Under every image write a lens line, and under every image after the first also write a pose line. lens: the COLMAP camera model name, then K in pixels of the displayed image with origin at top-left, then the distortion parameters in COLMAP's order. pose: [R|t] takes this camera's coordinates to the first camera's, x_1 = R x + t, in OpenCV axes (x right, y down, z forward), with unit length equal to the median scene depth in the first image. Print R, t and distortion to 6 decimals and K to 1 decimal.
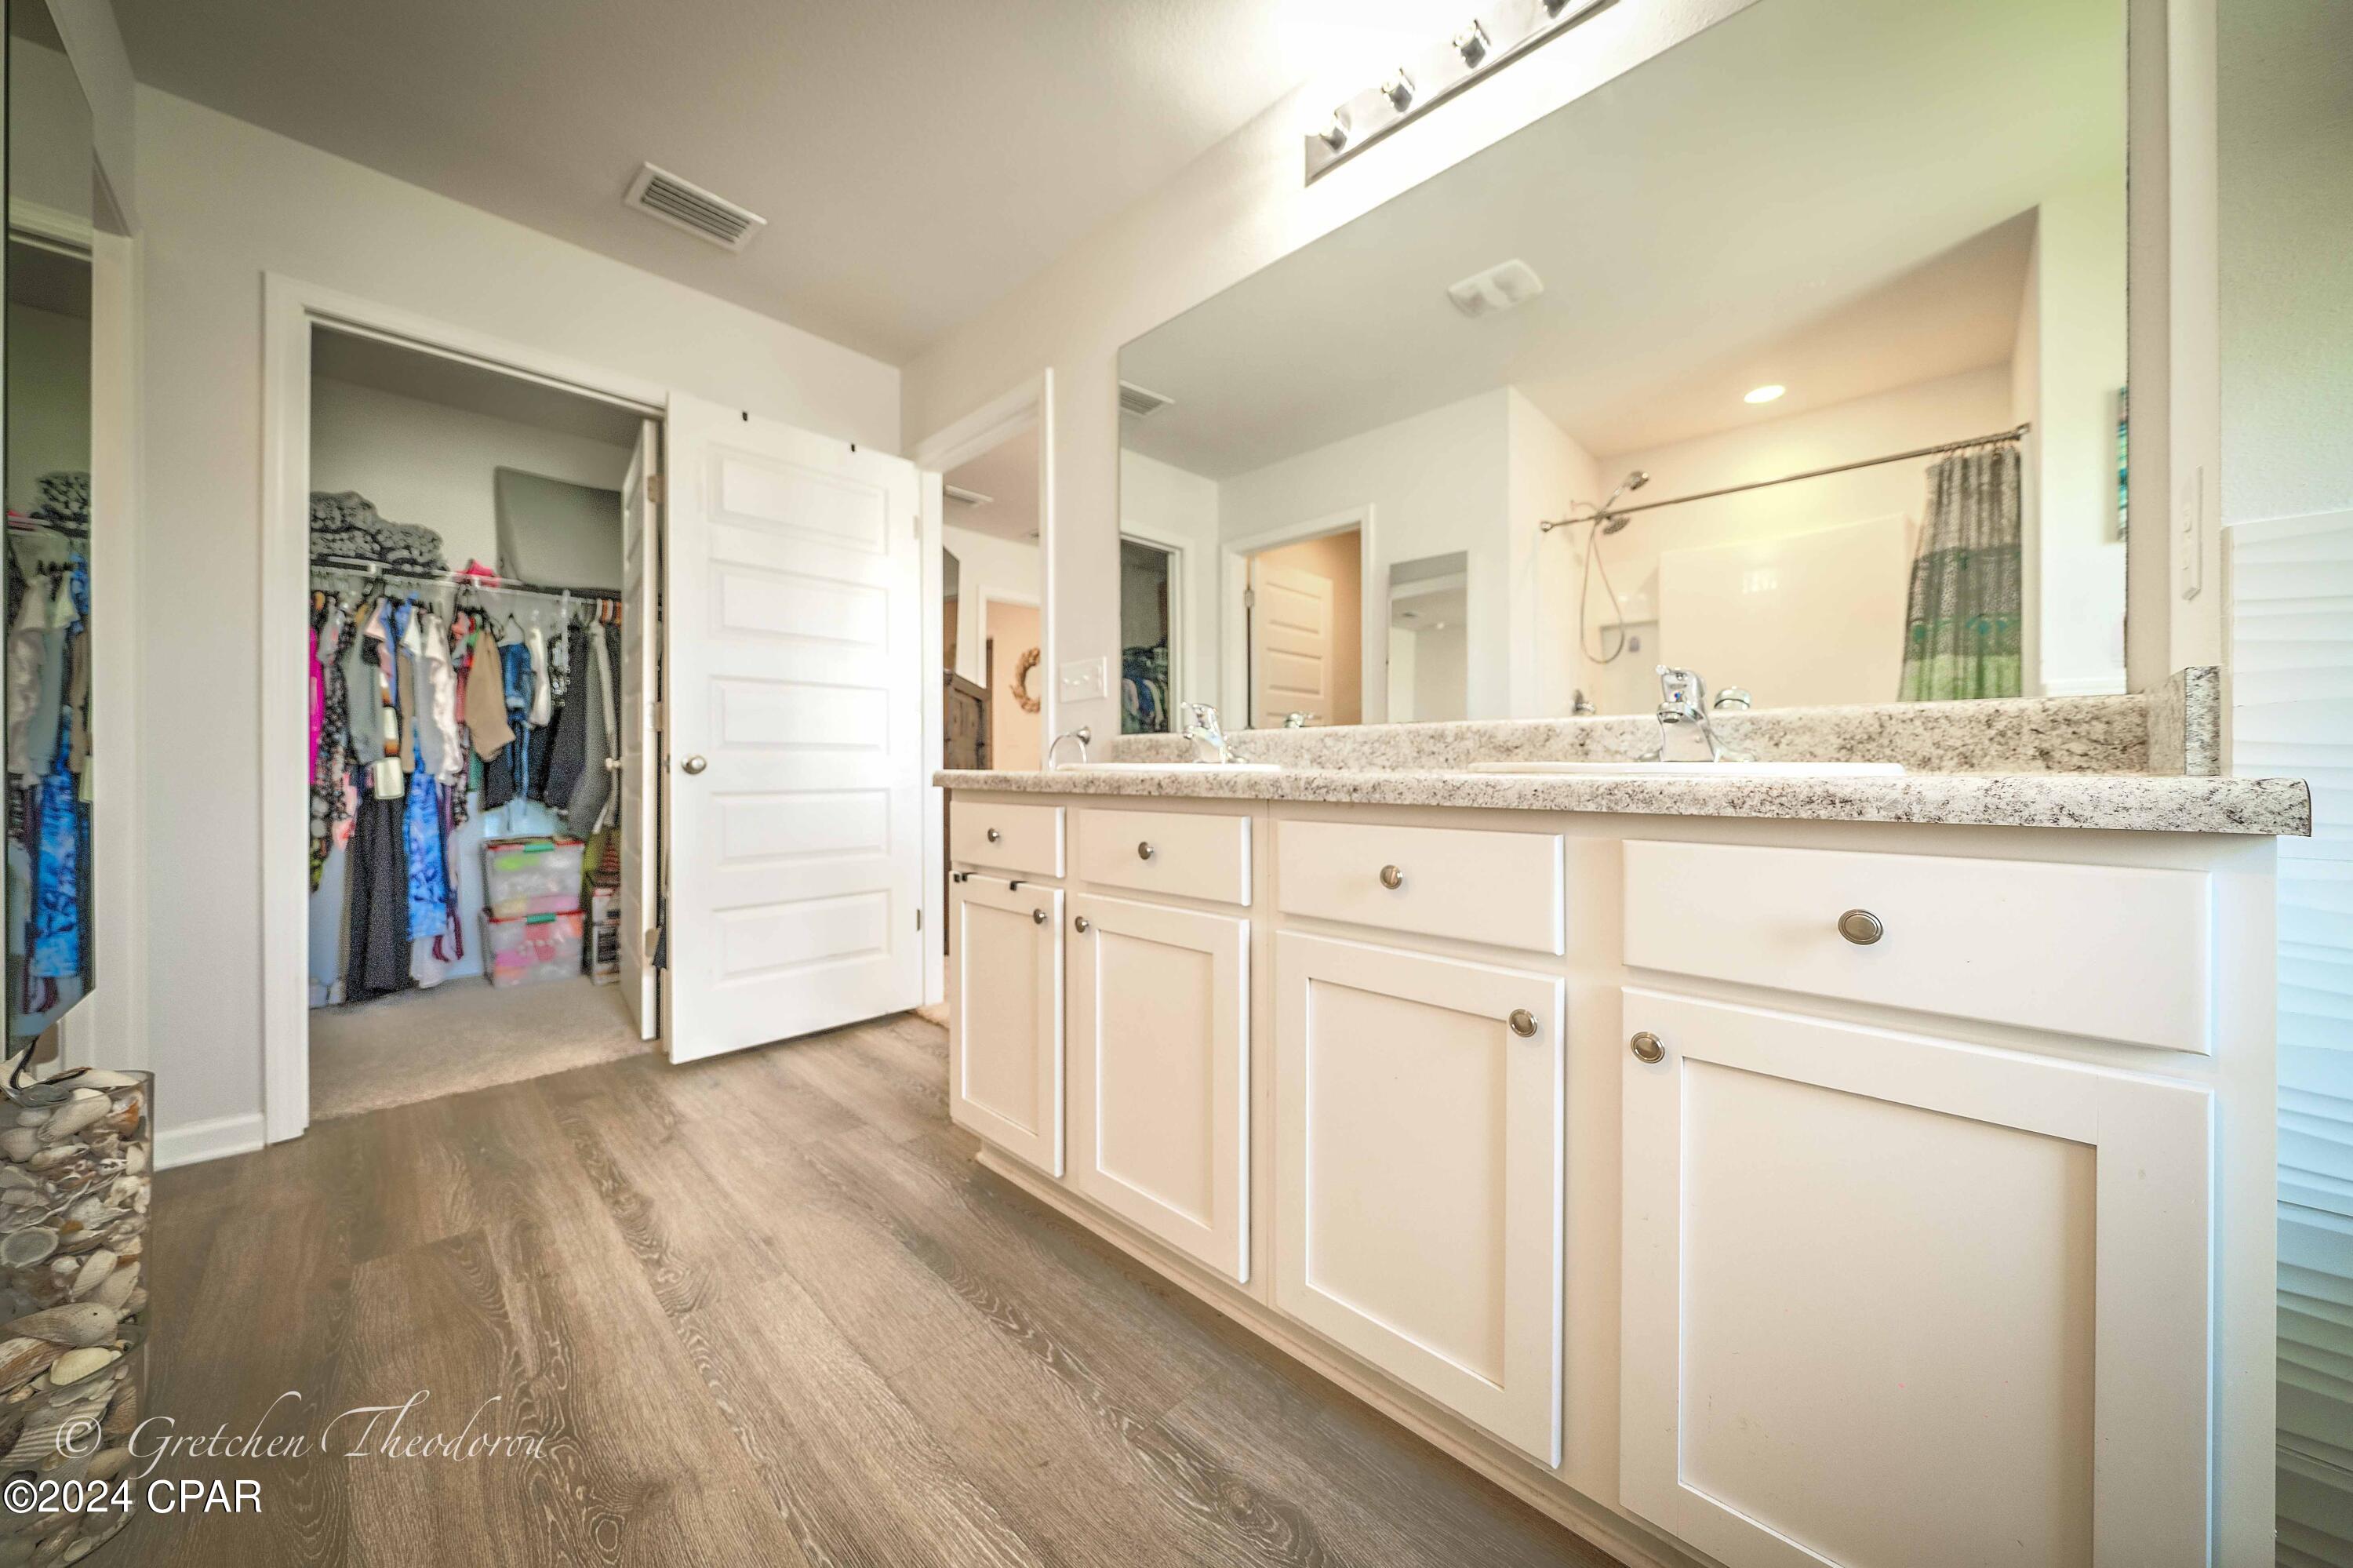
lens RADIAL K [[809.0, 0, 1169.3], [0, 809.0, 770.5], [0, 0, 1]] dist [-0.002312, -0.000168]
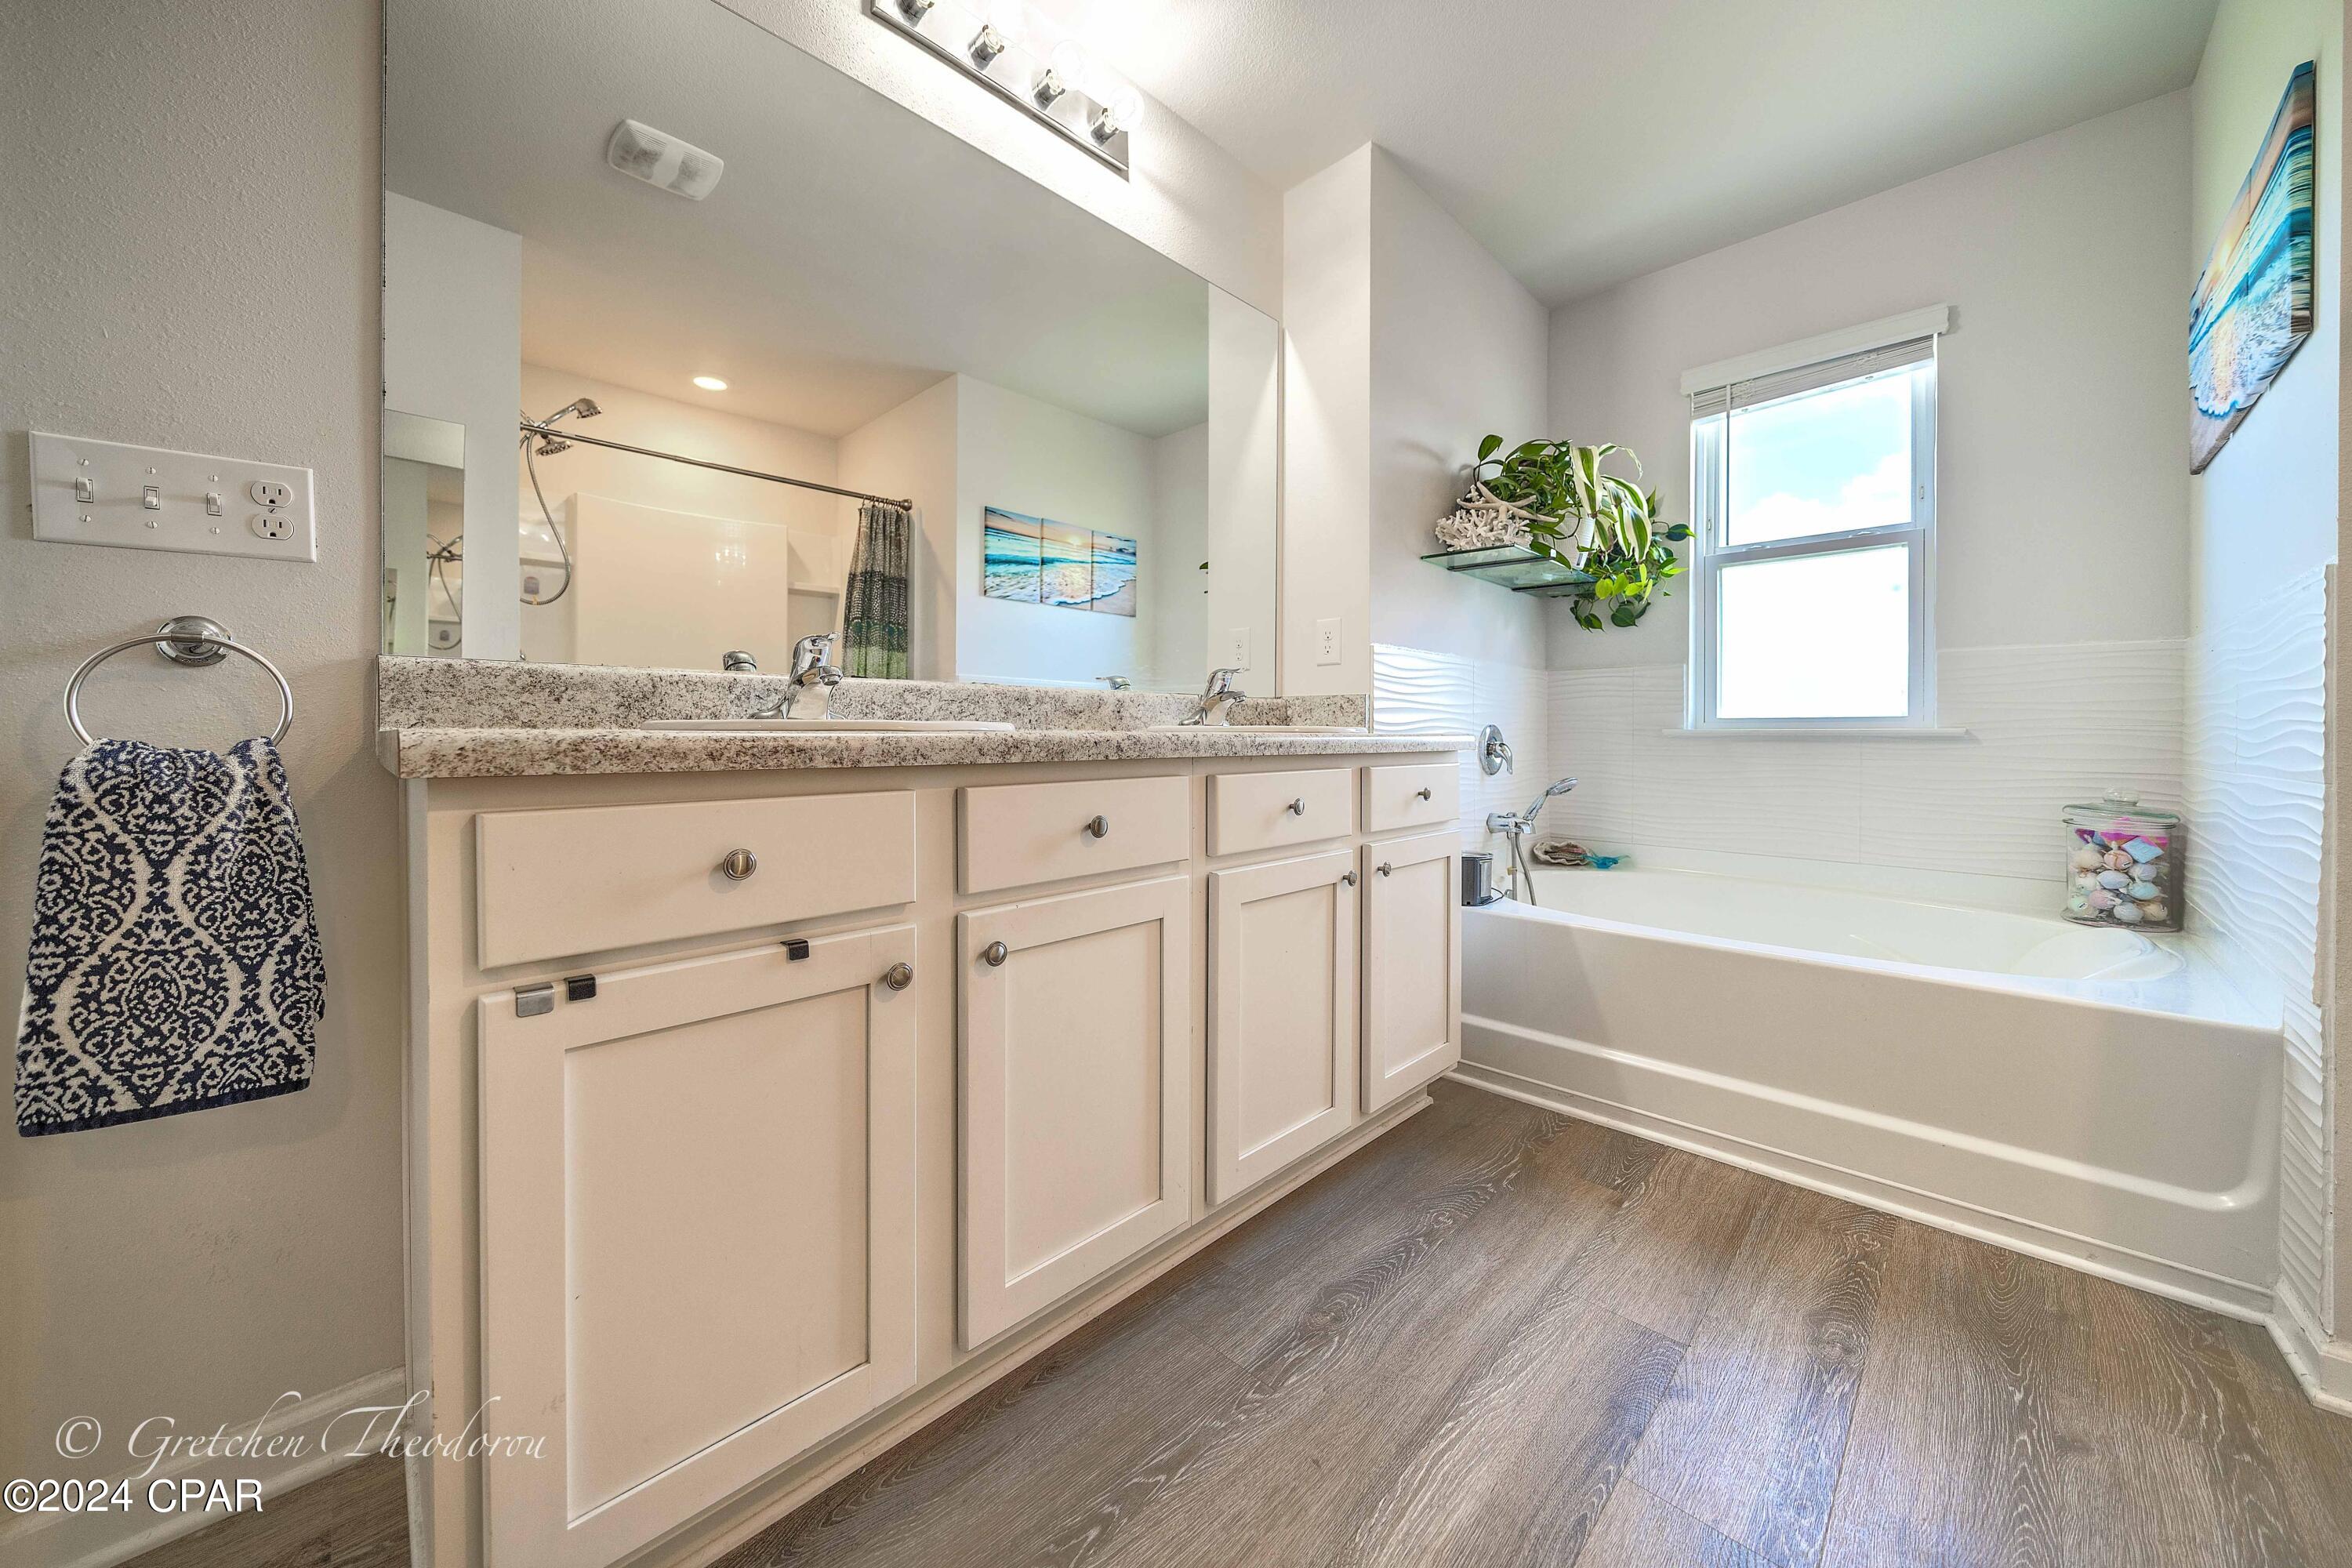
lens RADIAL K [[818.1, 0, 1175.0], [0, 818.1, 724.6], [0, 0, 1]] dist [-0.000843, -0.000073]
pose [[0.013626, 0.006845, 0.999884, -0.809370], [-0.002344, 0.999974, -0.006814, -0.001064], [-0.999904, -0.002251, 0.013641, 0.832074]]
